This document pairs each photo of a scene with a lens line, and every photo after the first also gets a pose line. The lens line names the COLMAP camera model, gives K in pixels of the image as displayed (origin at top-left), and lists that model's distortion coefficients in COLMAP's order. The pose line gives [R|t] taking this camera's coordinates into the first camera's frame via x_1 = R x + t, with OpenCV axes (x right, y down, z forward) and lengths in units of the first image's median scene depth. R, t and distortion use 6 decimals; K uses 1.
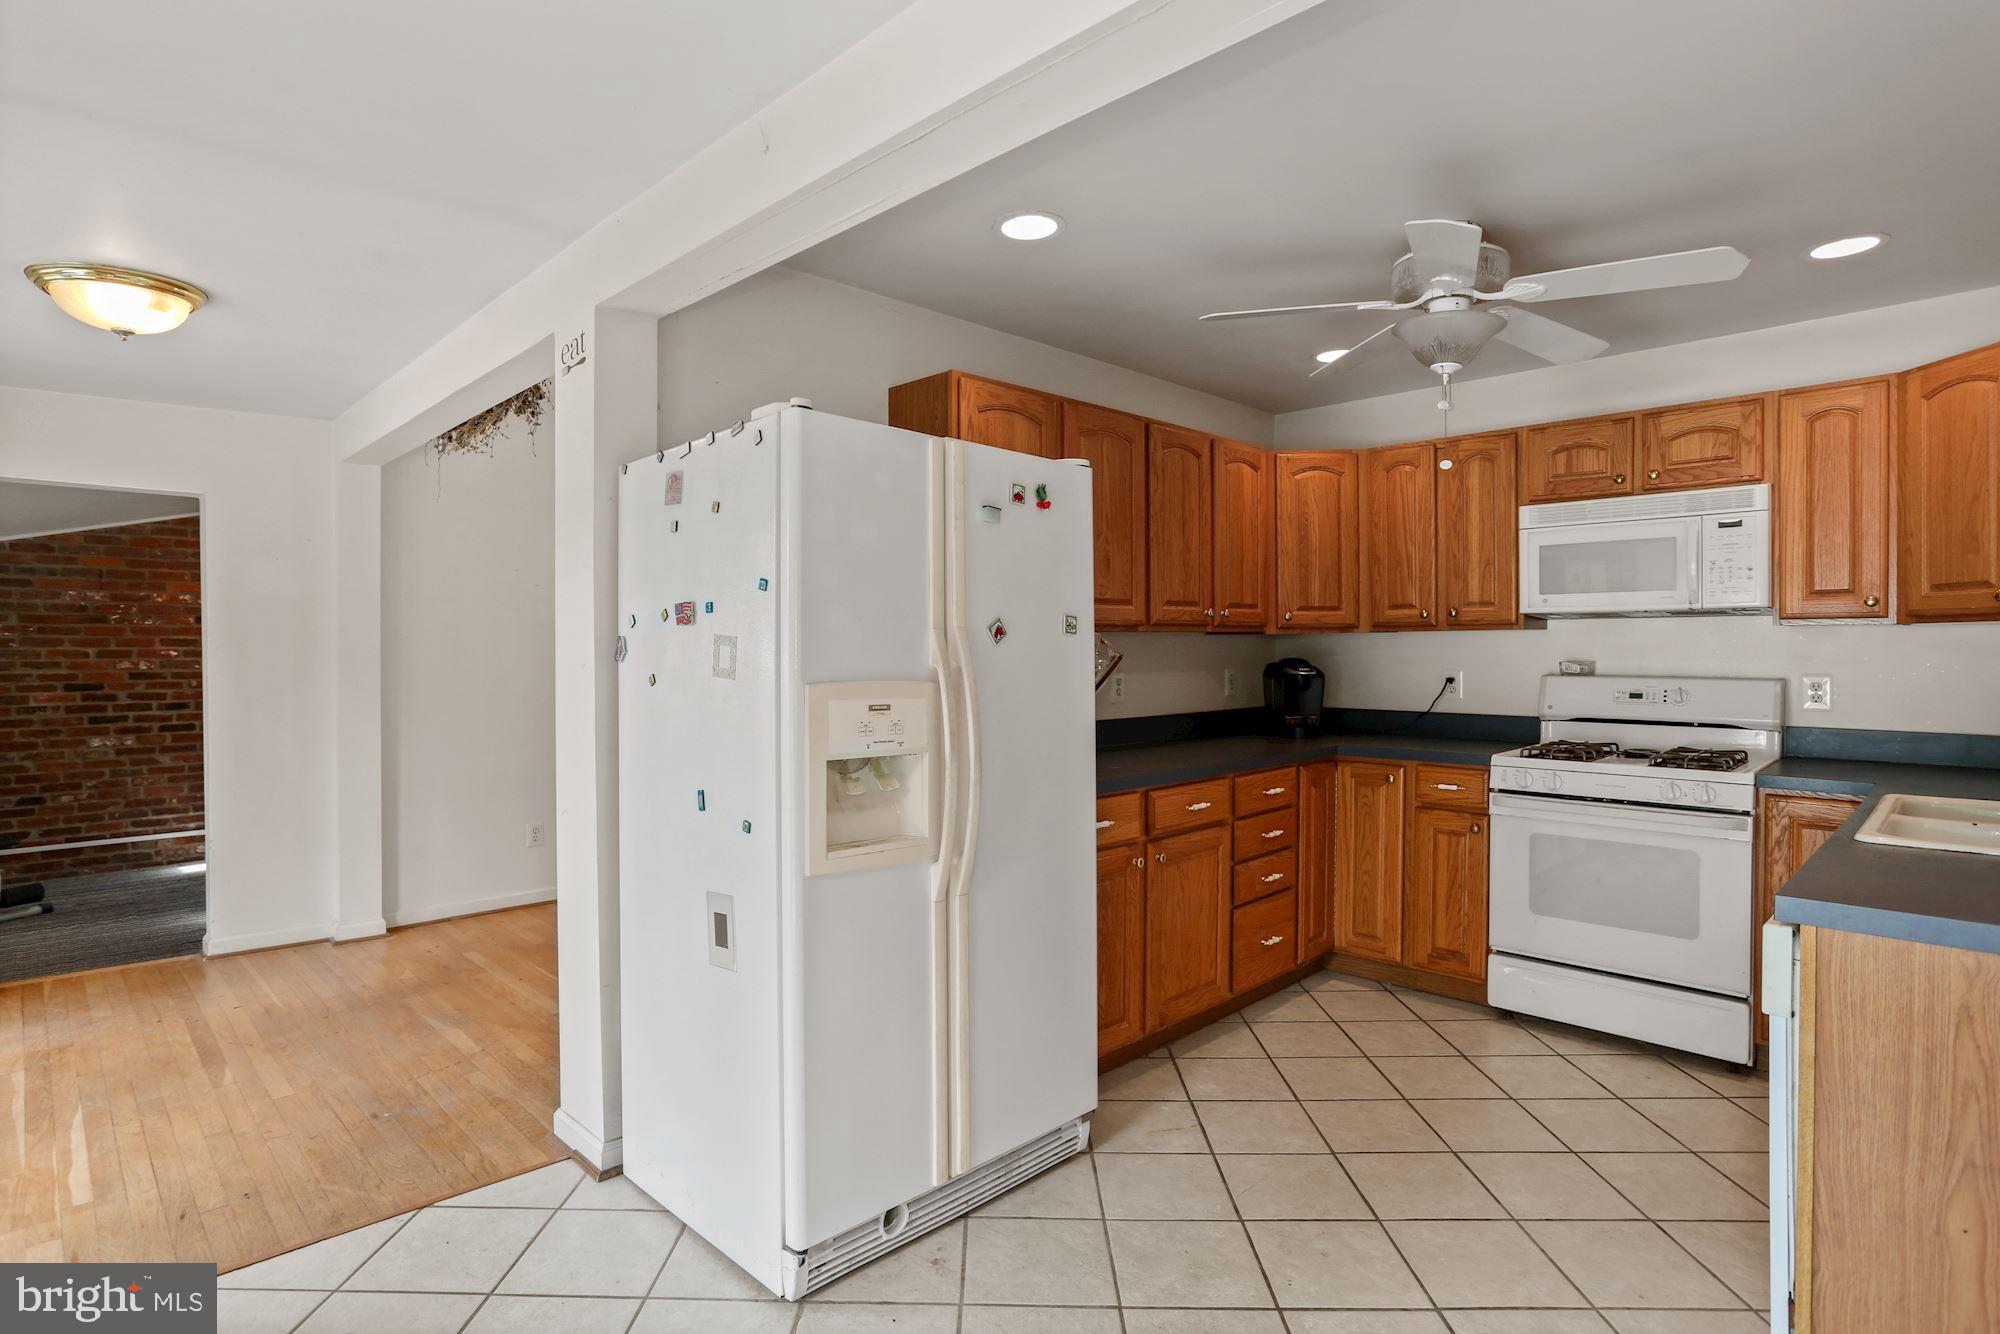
lens RADIAL K [[1008.3, 0, 939.4], [0, 1008.3, 621.9], [0, 0, 1]] dist [-0.002679, 0.007993]
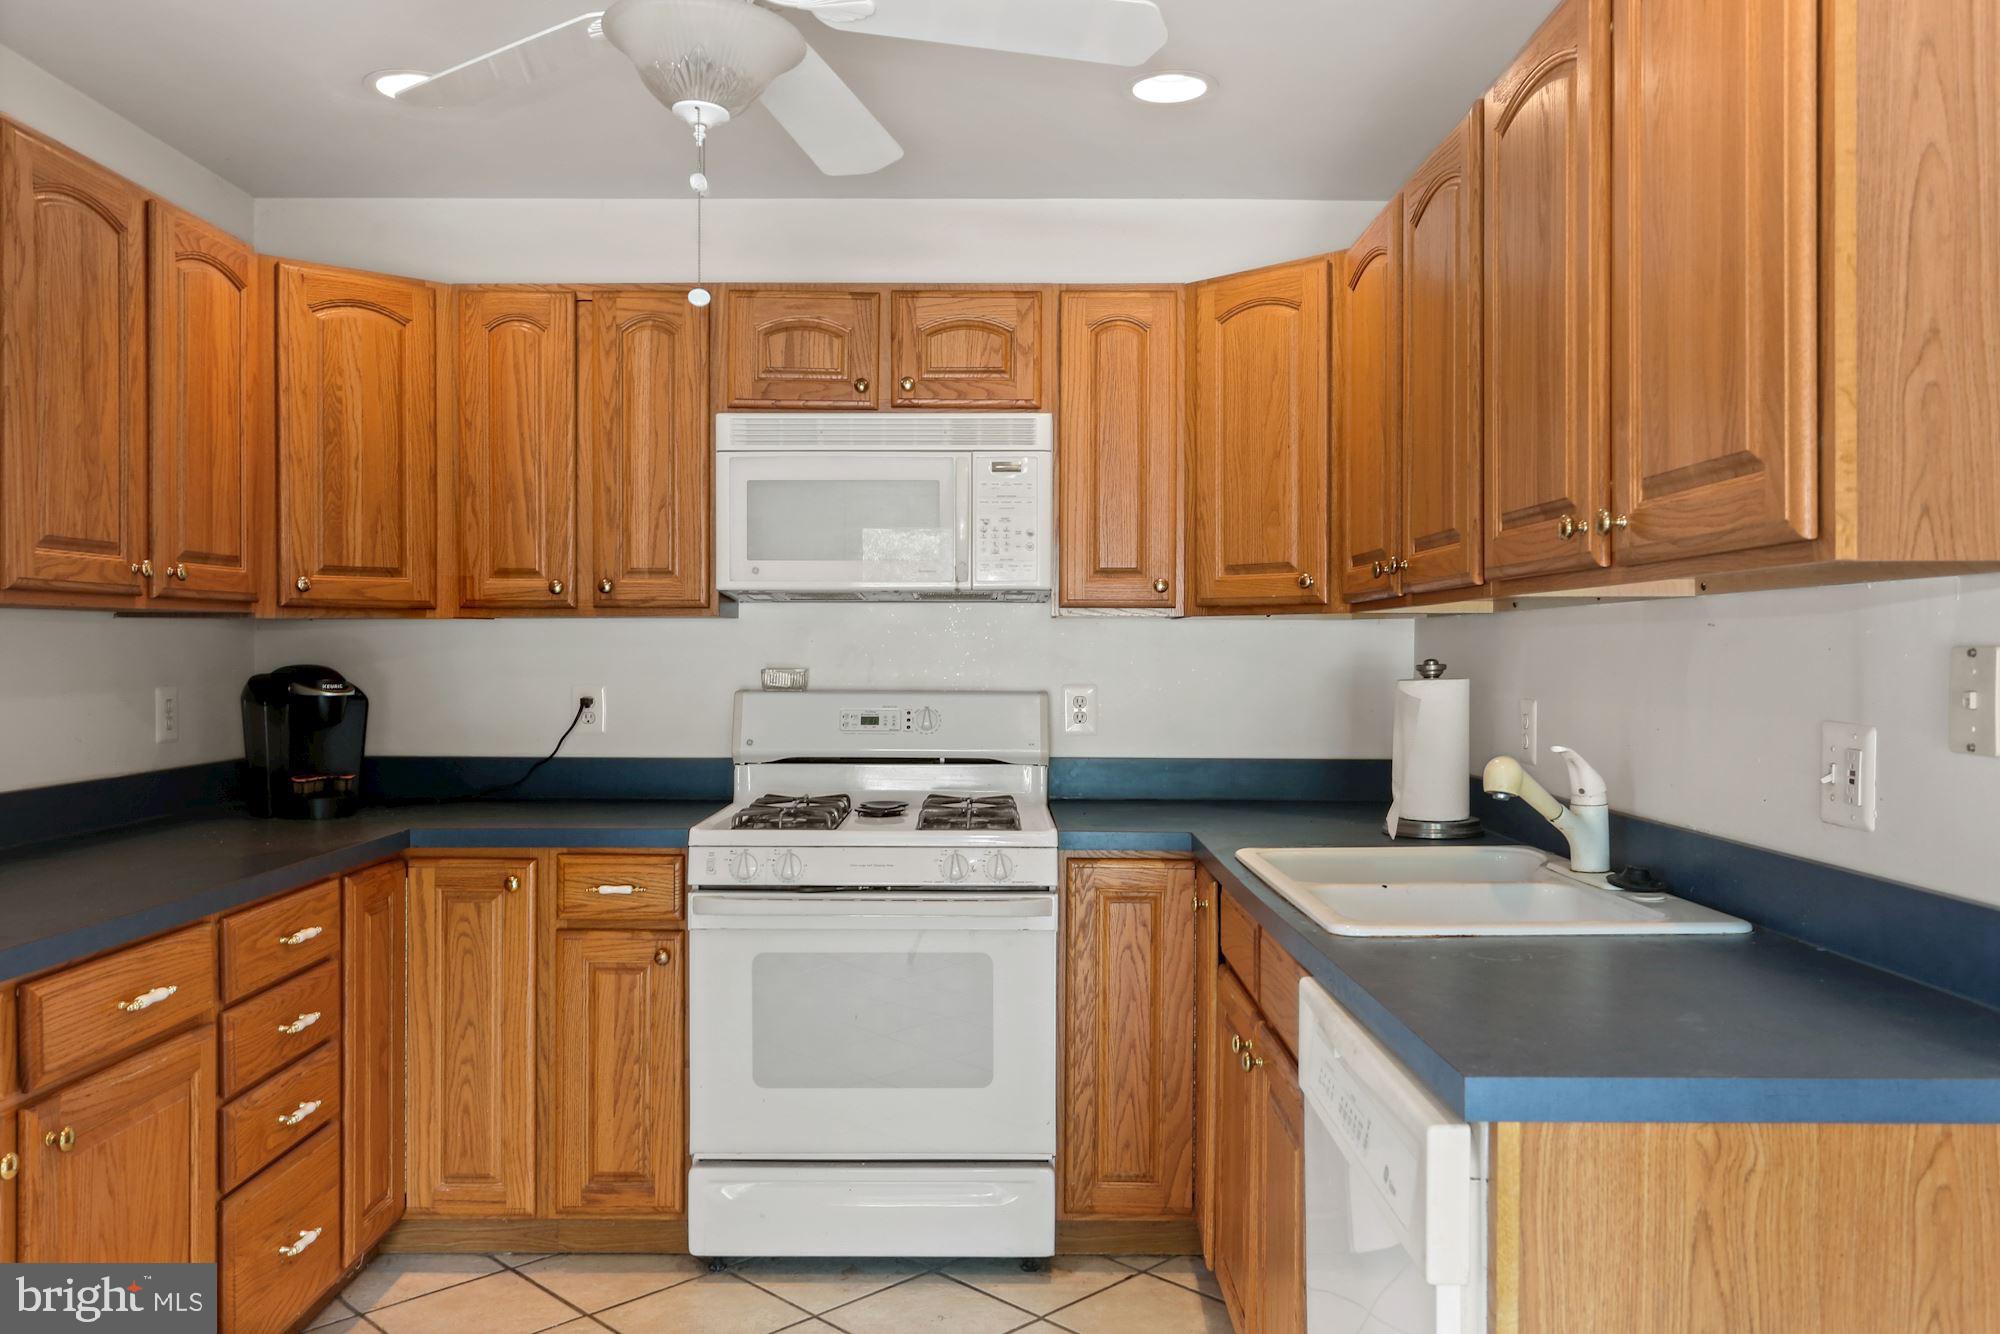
lens RADIAL K [[1513.2, 0, 1001.9], [0, 1513.2, 672.6], [0, 0, 1]] dist [-0.012222, 0.007726]
pose [[0.666140, -0.005556, 0.745806, 0.012320], [-0.023596, 0.999315, 0.028520, 0.011402], [-0.745453, -0.036596, 0.665553, 0.271844]]
